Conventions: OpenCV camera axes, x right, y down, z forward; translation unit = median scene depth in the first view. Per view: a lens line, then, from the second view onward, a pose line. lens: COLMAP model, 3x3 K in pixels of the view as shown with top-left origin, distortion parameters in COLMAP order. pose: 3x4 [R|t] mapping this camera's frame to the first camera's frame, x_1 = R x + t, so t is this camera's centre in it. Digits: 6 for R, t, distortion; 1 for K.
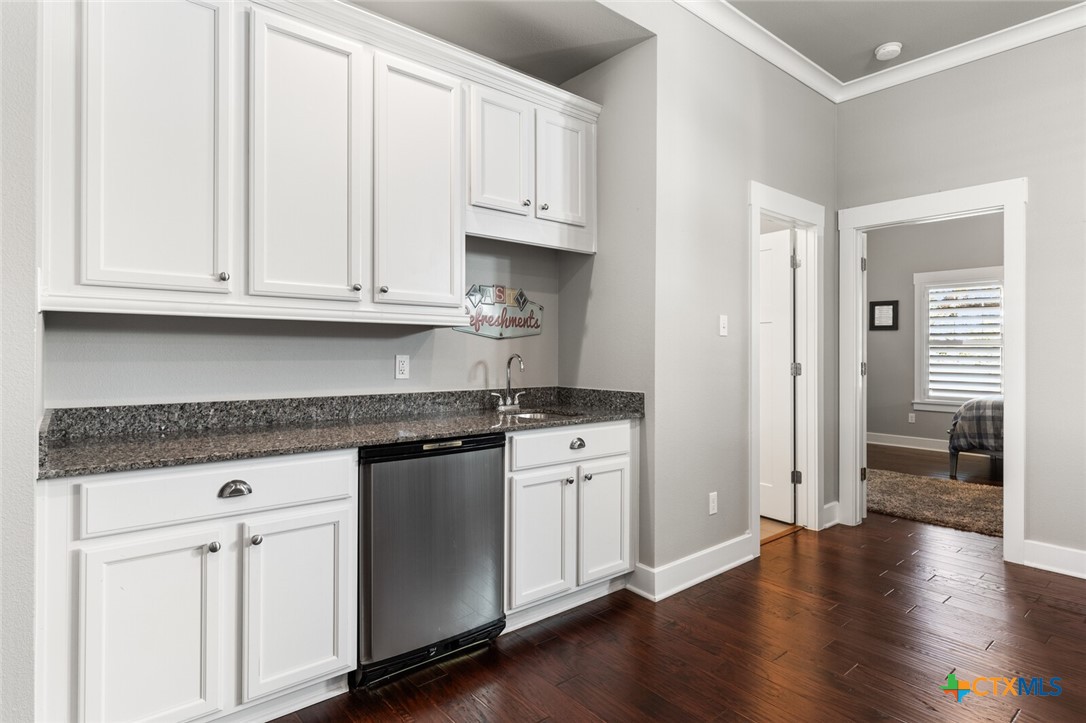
lens RADIAL K [[573.2, 0, 546.7], [0, 573.2, 357.8], [0, 0, 1]] dist [-0.004430, -0.000418]
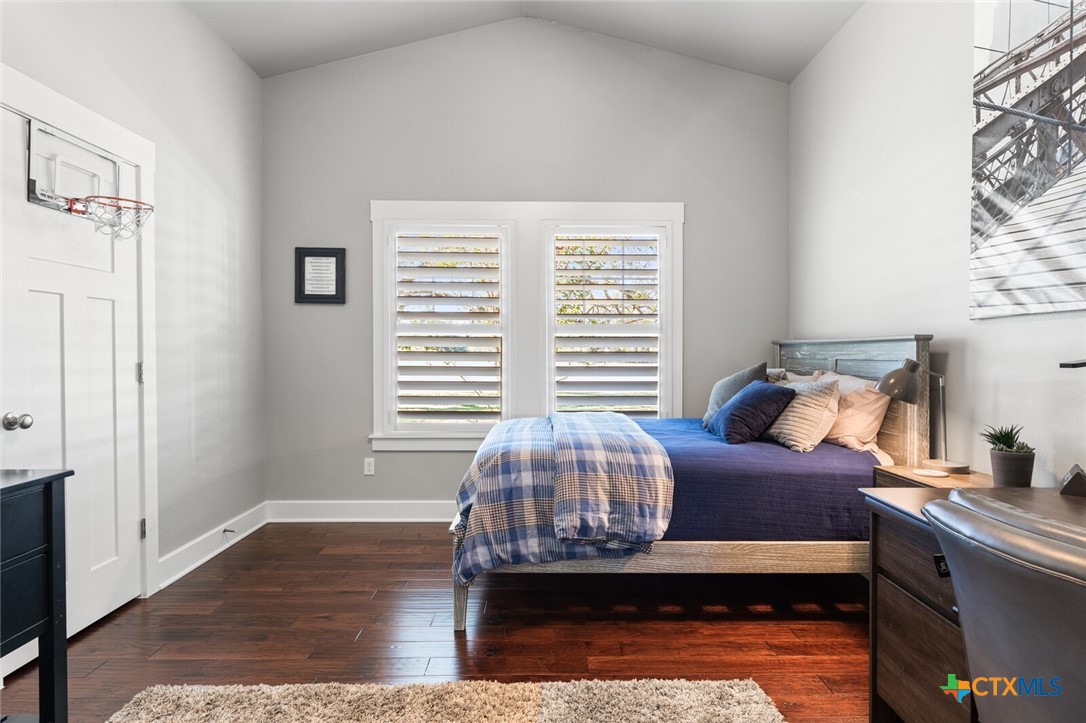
lens RADIAL K [[573.2, 0, 546.9], [0, 573.2, 359.7], [0, 0, 1]] dist [-0.004430, -0.000418]
pose [[0.634606, -0.010912, 0.772759, 0.384893], [0.003097, 0.999928, 0.011576, -0.002539], [-0.772830, -0.004953, 0.634594, 0.619885]]
